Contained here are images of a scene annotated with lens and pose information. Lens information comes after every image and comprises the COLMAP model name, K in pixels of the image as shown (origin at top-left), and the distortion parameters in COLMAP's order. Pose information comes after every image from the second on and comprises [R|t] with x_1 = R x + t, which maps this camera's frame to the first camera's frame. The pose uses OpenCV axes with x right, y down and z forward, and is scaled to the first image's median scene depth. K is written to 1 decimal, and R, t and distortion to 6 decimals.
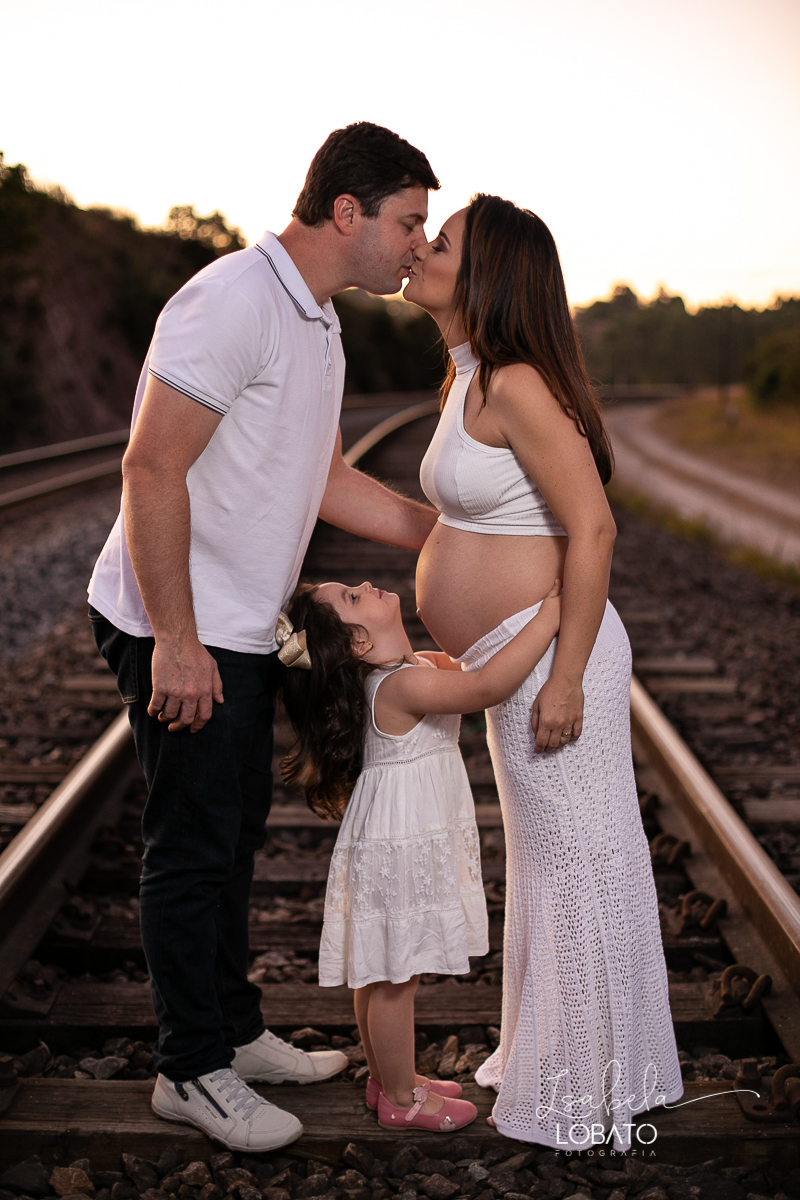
lens RADIAL K [[1672.5, 0, 400.0], [0, 1672.5, 600.0], [0, 0, 1]] dist [-0.020779, -0.141951]
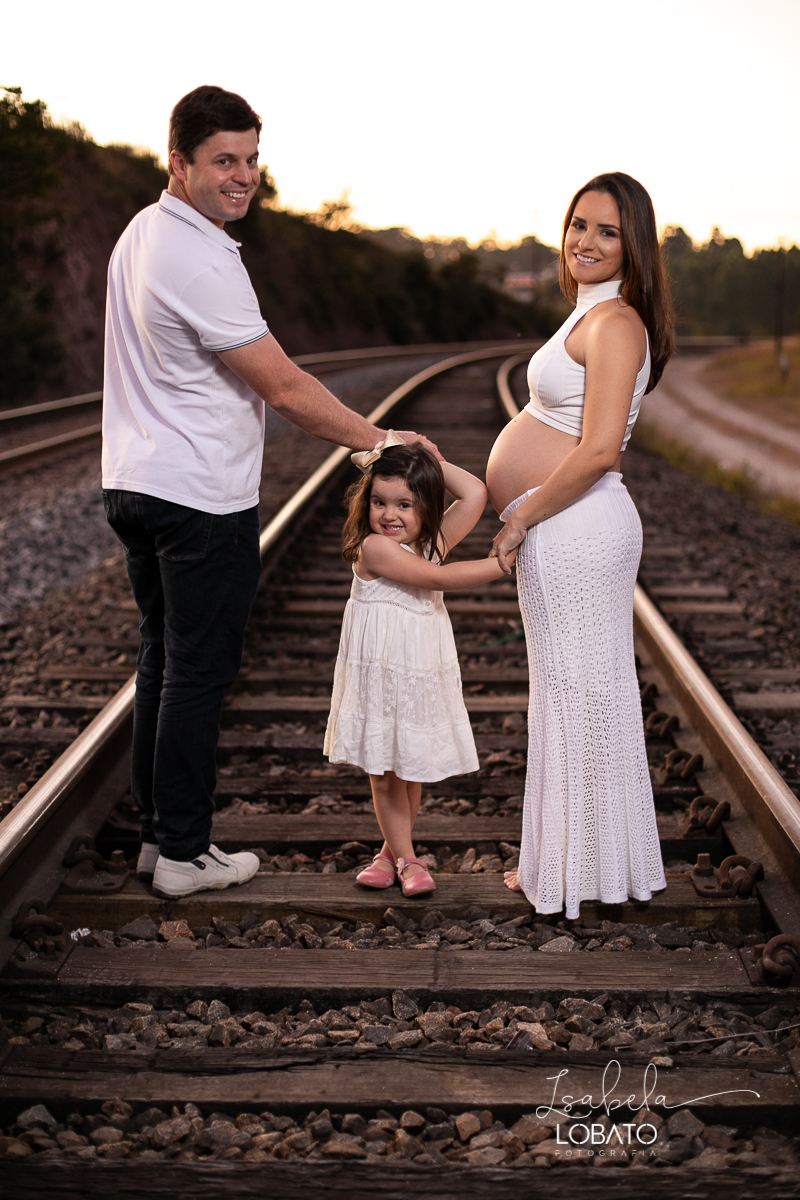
lens RADIAL K [[1808.1, 0, 400.0], [0, 1808.1, 600.0], [0, 0, 1]] dist [-0.014565, 0.032415]
pose [[0.999803, 0.003886, -0.019478, 0.002627], [-0.003545, 0.999841, 0.017492, 0.033948], [0.019543, -0.017419, 0.999657, -0.217095]]
